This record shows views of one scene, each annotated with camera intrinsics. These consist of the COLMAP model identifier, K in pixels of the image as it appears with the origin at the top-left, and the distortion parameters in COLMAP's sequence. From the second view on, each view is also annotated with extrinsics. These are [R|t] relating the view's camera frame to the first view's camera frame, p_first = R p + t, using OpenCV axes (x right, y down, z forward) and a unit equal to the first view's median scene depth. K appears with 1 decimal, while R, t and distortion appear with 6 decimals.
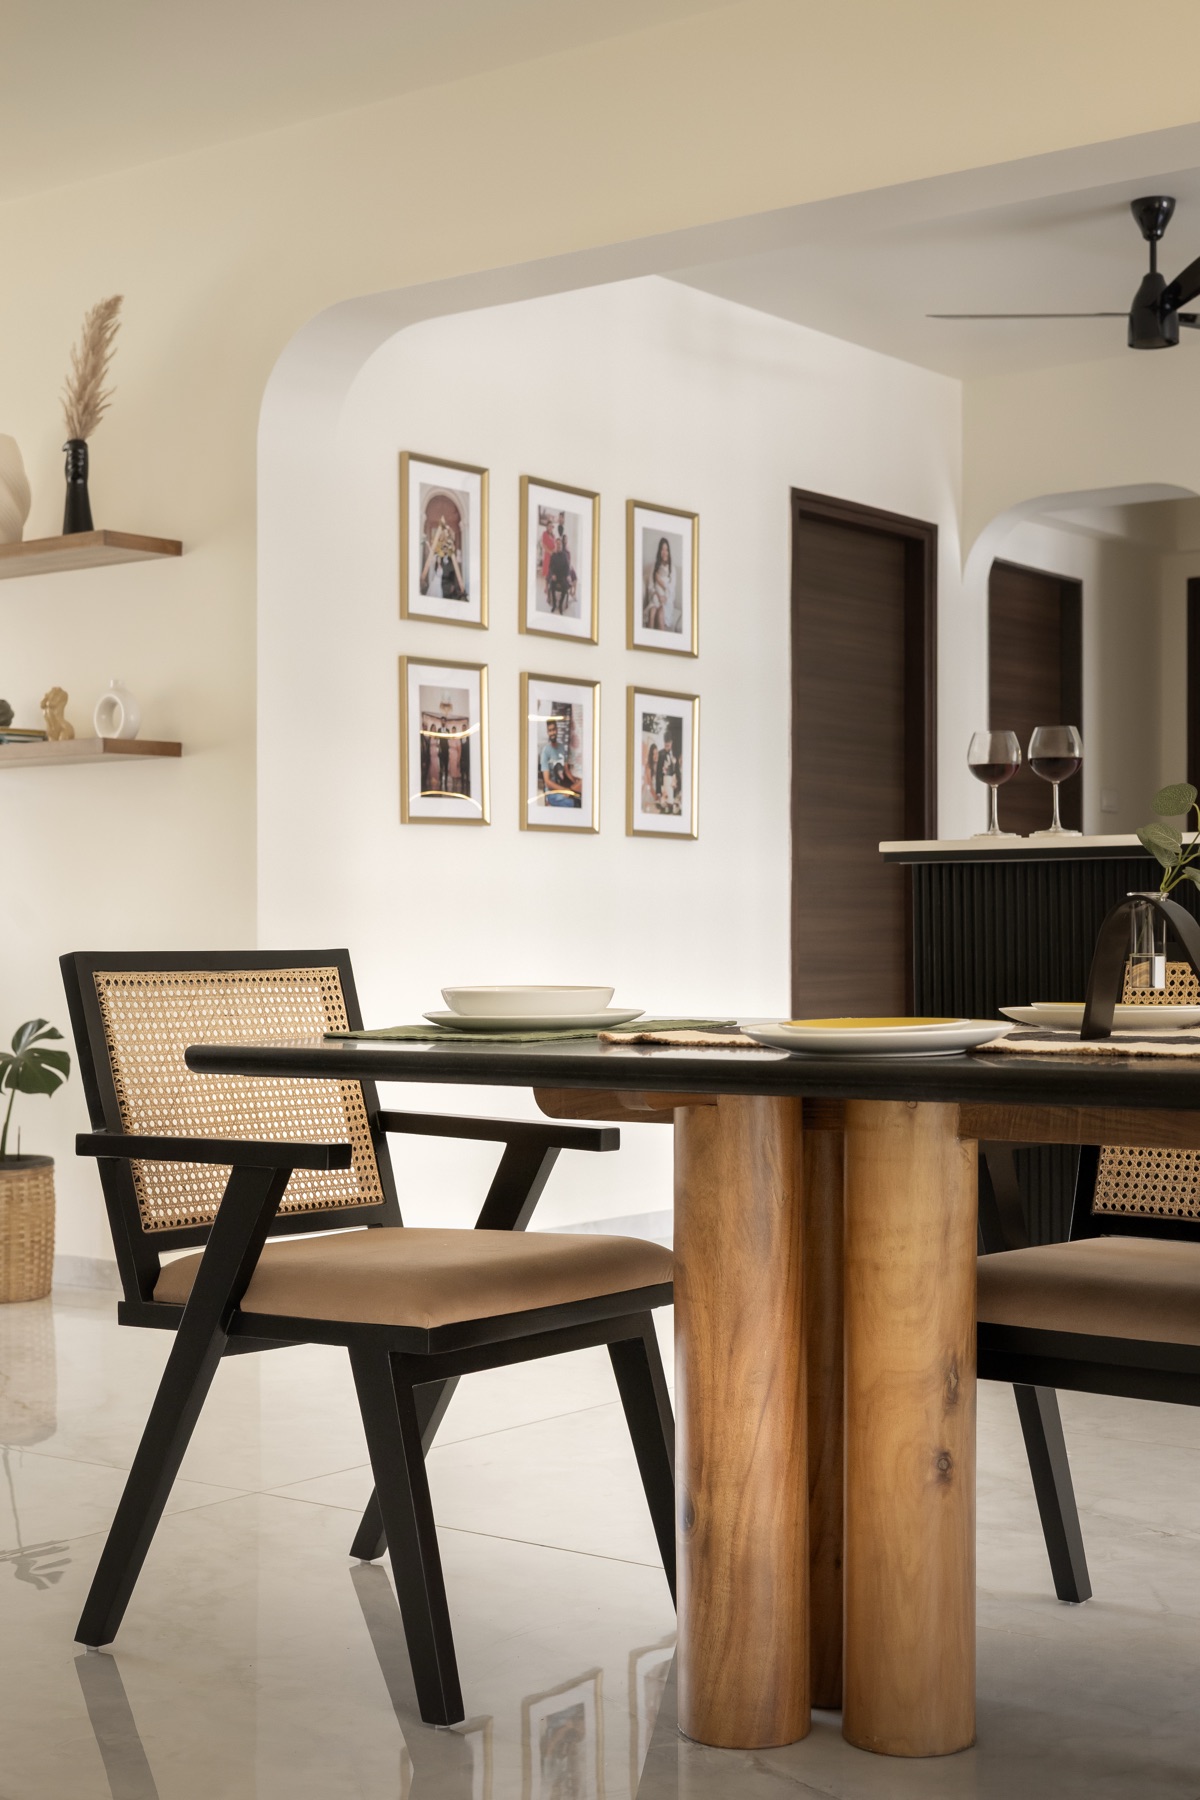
lens RADIAL K [[2464.8, 0, 600.0], [0, 2464.8, 900.0], [0, 0, 1]] dist [-0.012635, -0.022077]
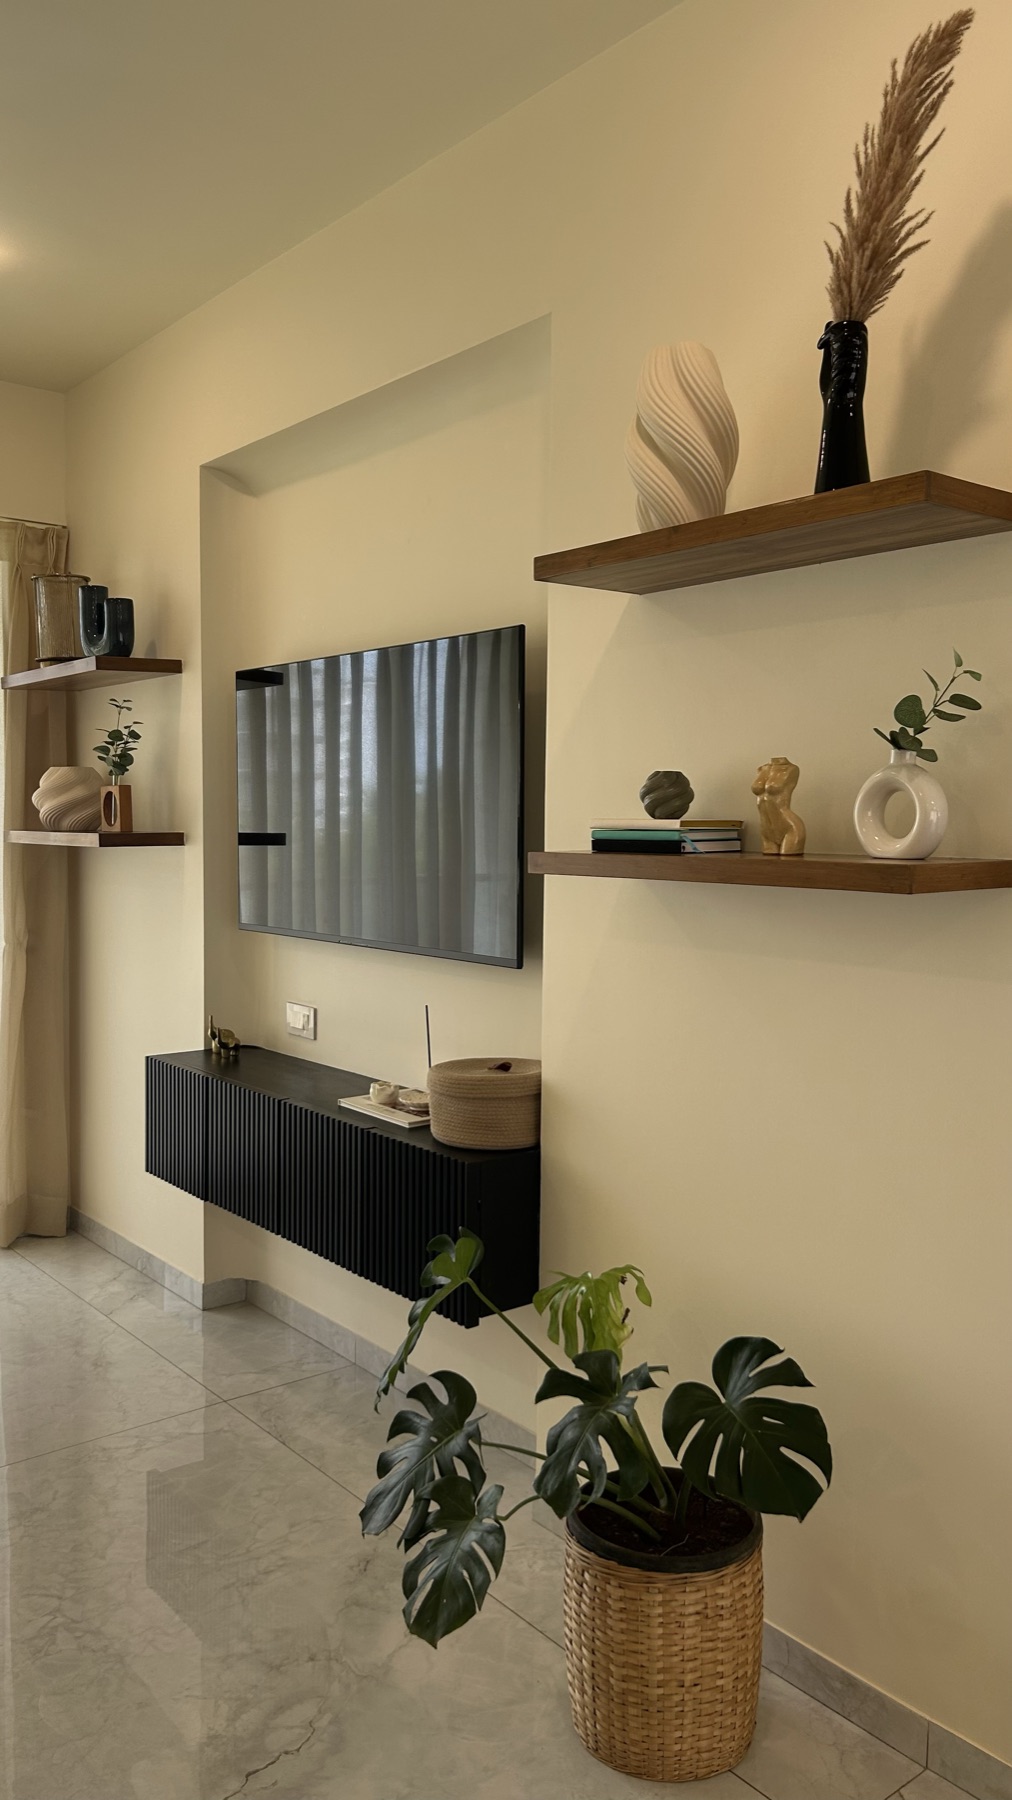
lens RADIAL K [[1356.3, 0, 506.0], [0, 1356.3, 900.0], [0, 0, 1]] dist [-0.002372, -0.005989]
pose [[0.975203, 0.032297, -0.218942, -0.217748], [-0.011554, 0.995375, 0.095368, -0.084762], [0.221009, -0.090474, 0.971066, 0.675372]]
